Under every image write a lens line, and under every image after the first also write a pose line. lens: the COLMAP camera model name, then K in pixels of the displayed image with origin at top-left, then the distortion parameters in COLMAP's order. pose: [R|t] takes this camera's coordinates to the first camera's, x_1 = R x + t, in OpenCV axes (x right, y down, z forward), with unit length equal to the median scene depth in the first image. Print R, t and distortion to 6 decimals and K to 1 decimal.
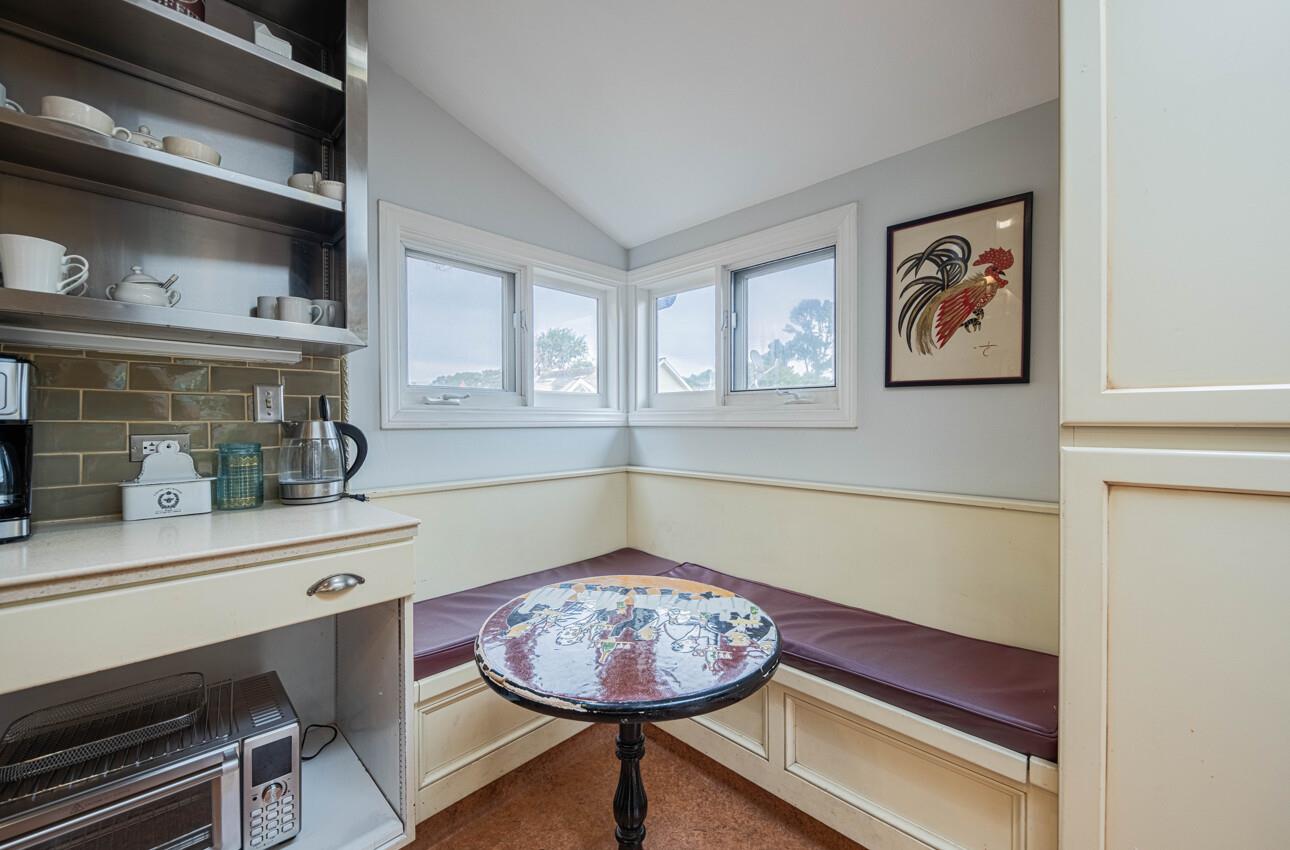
lens RADIAL K [[500.1, 0, 643.9], [0, 500.1, 422.5], [0, 0, 1]] dist [0.001539, -0.000040]
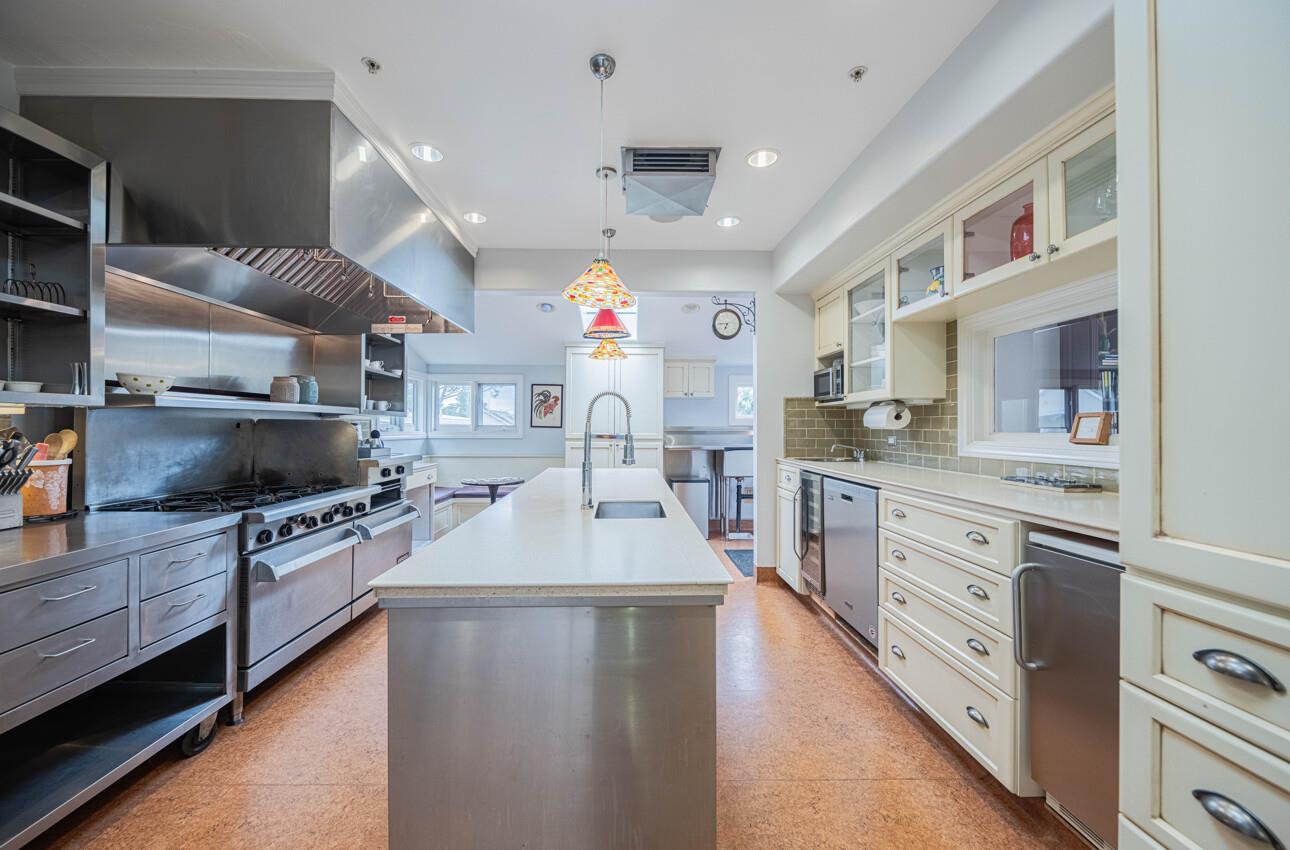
lens RADIAL K [[500.1, 0, 643.9], [0, 500.1, 422.5], [0, 0, 1]] dist [0.001539, -0.000040]
pose [[0.692220, 0.009435, 0.721625, -1.688906], [-0.002259, 0.999938, -0.010908, -0.073627], [-0.721683, 0.005921, 0.692198, -2.269492]]
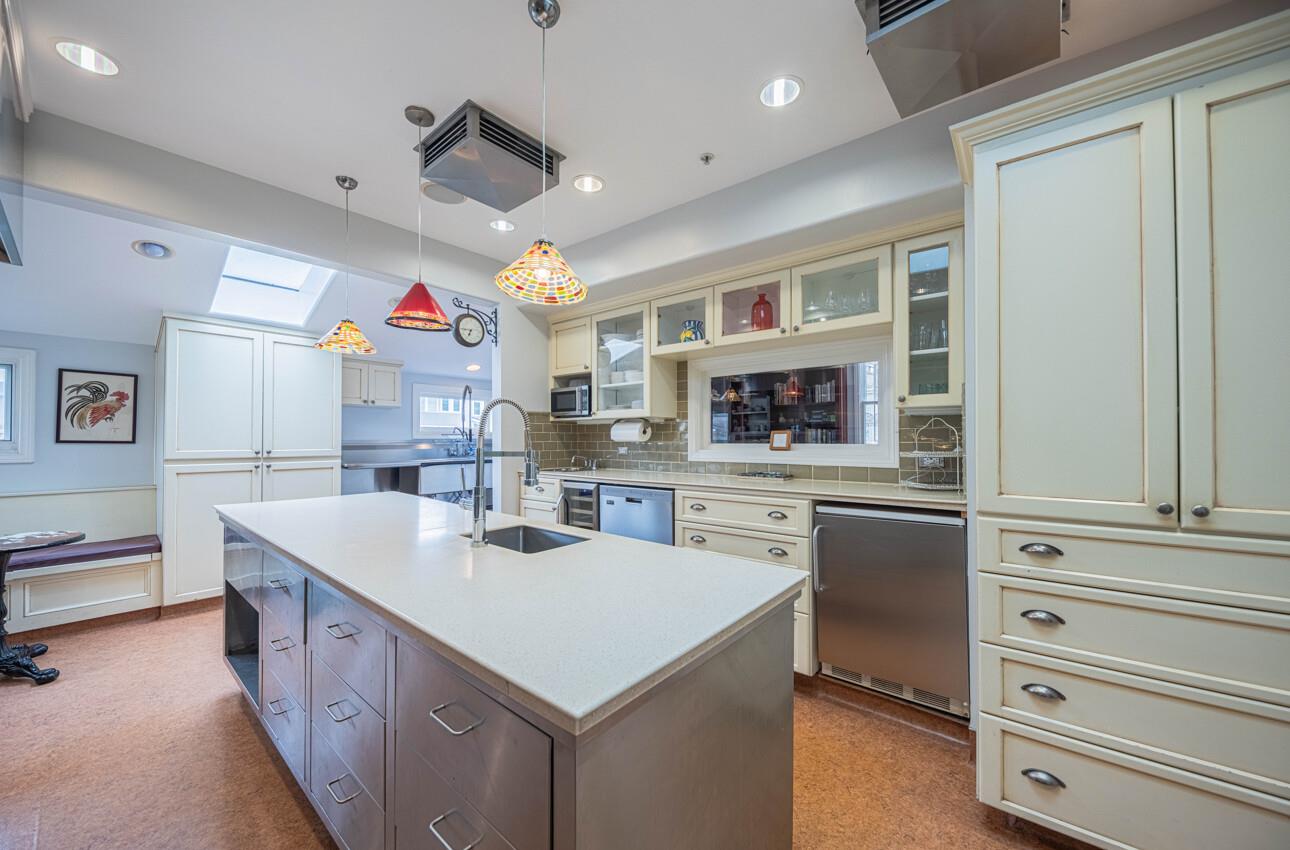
lens RADIAL K [[457.7, 0, 663.1], [0, 457.7, 432.6], [0, 0, 1]] dist [0.001214, -0.004466]
pose [[-0.108686, 0.015329, 0.993958, -1.828704], [0.003621, 0.999881, -0.015024, -0.081514], [-0.994070, 0.001966, -0.108729, -1.452687]]
